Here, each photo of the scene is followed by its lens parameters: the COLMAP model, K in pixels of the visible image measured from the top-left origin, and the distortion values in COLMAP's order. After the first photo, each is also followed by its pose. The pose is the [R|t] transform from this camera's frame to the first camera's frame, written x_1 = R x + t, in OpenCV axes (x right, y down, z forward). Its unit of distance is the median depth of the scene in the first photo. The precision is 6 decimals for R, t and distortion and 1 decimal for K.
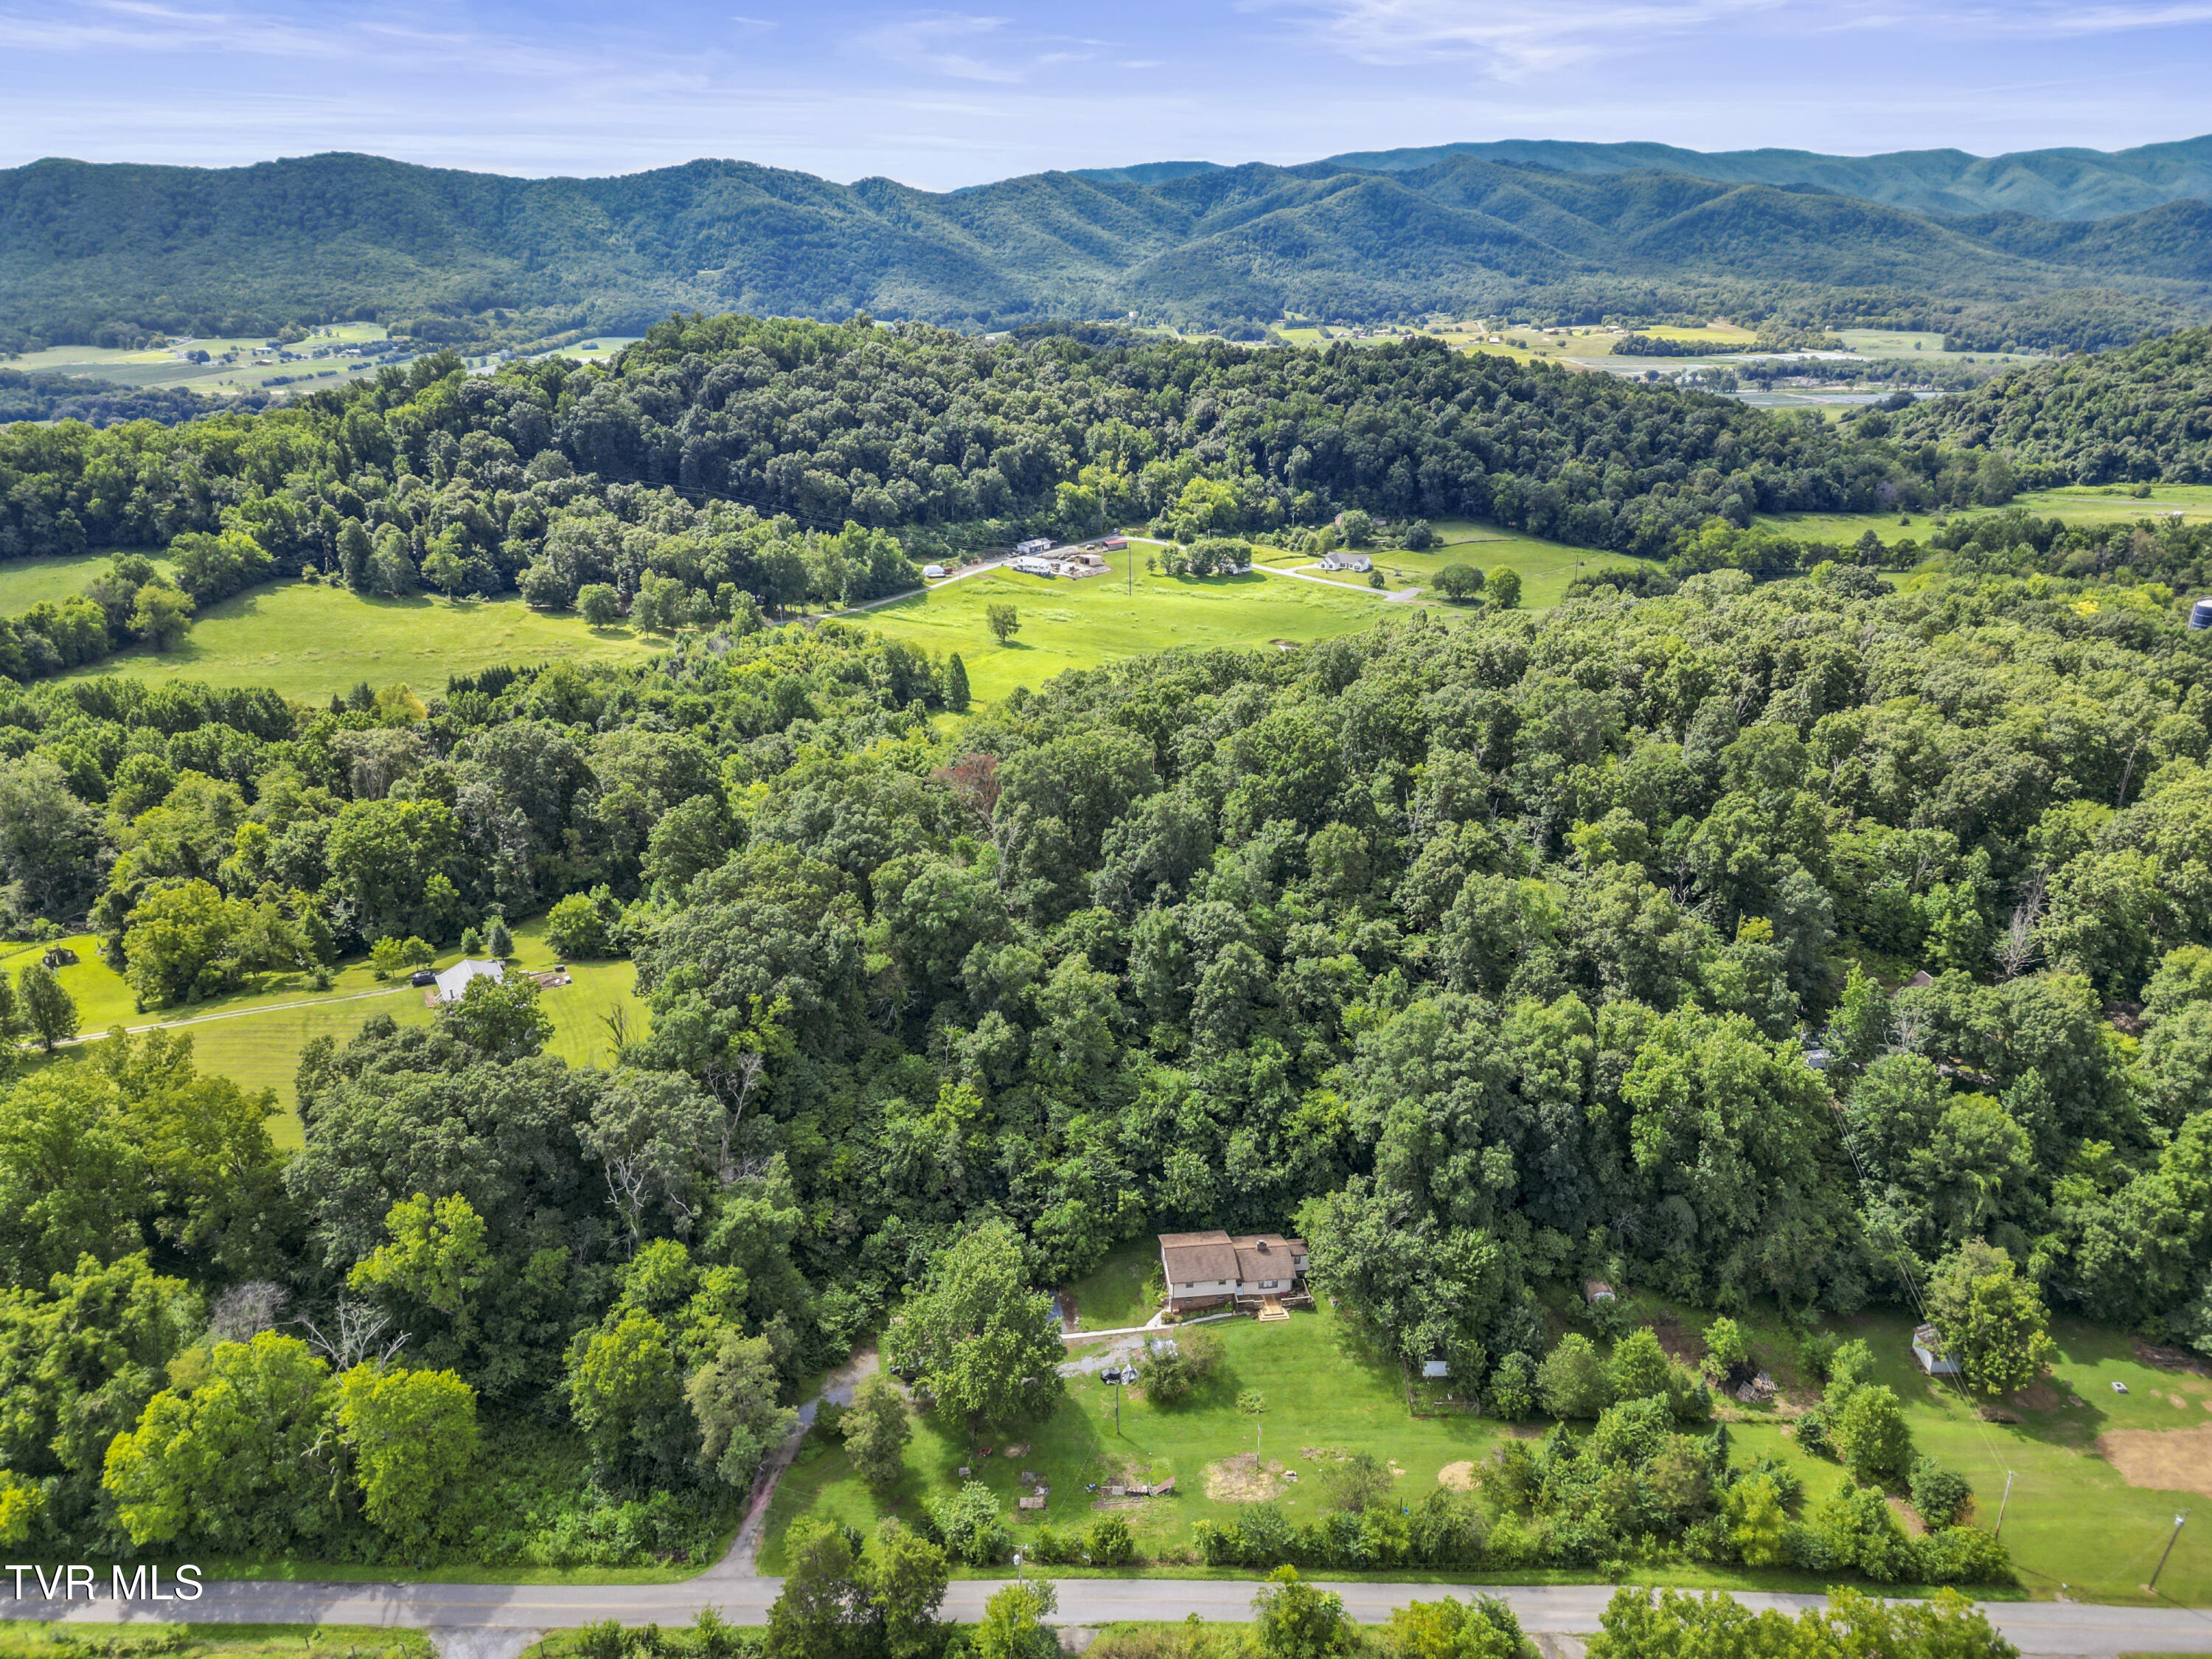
lens RADIAL K [[1583.1, 0, 1086.8], [0, 1583.1, 834.5], [0, 0, 1]] dist [0.072257, -0.060391]
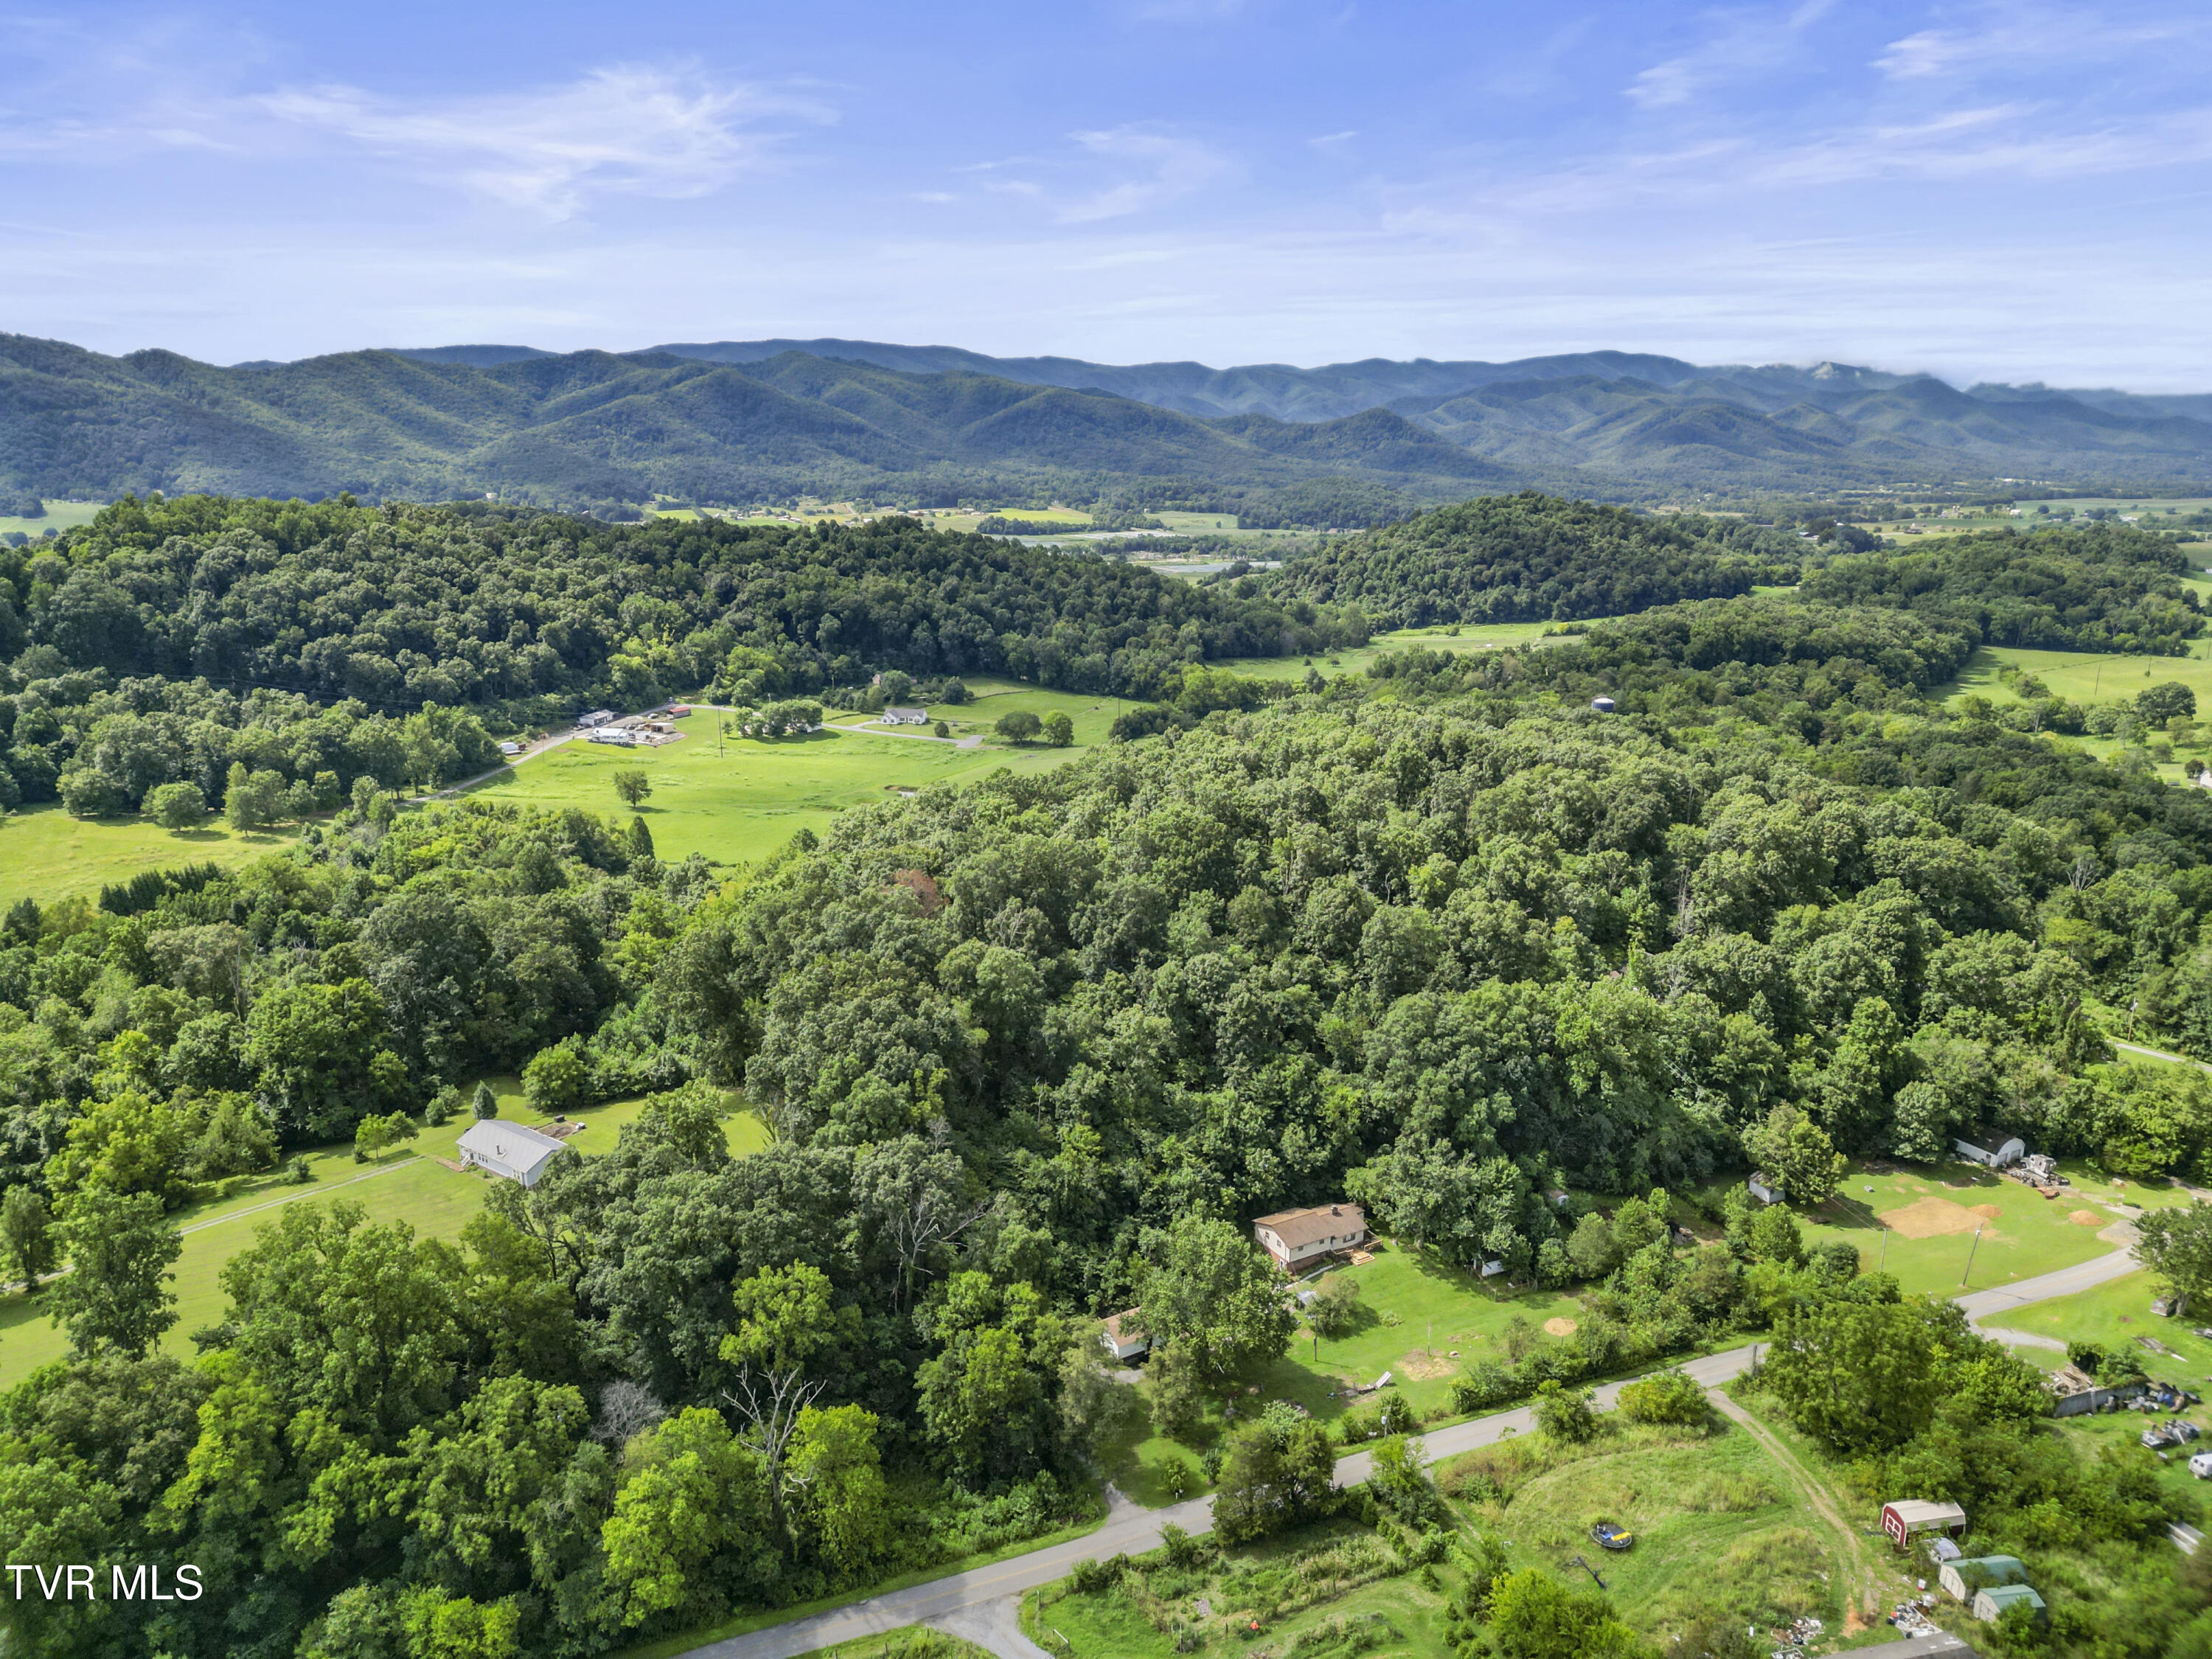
lens RADIAL K [[1583.1, 0, 1123.1], [0, 1583.1, 842.2], [0, 0, 1]] dist [0.072257, -0.060391]
pose [[0.911560, -0.094080, 0.400259, -0.144567], [0.134267, 0.988215, -0.073505, 0.012185], [-0.388627, 0.120746, 0.913449, -0.030361]]
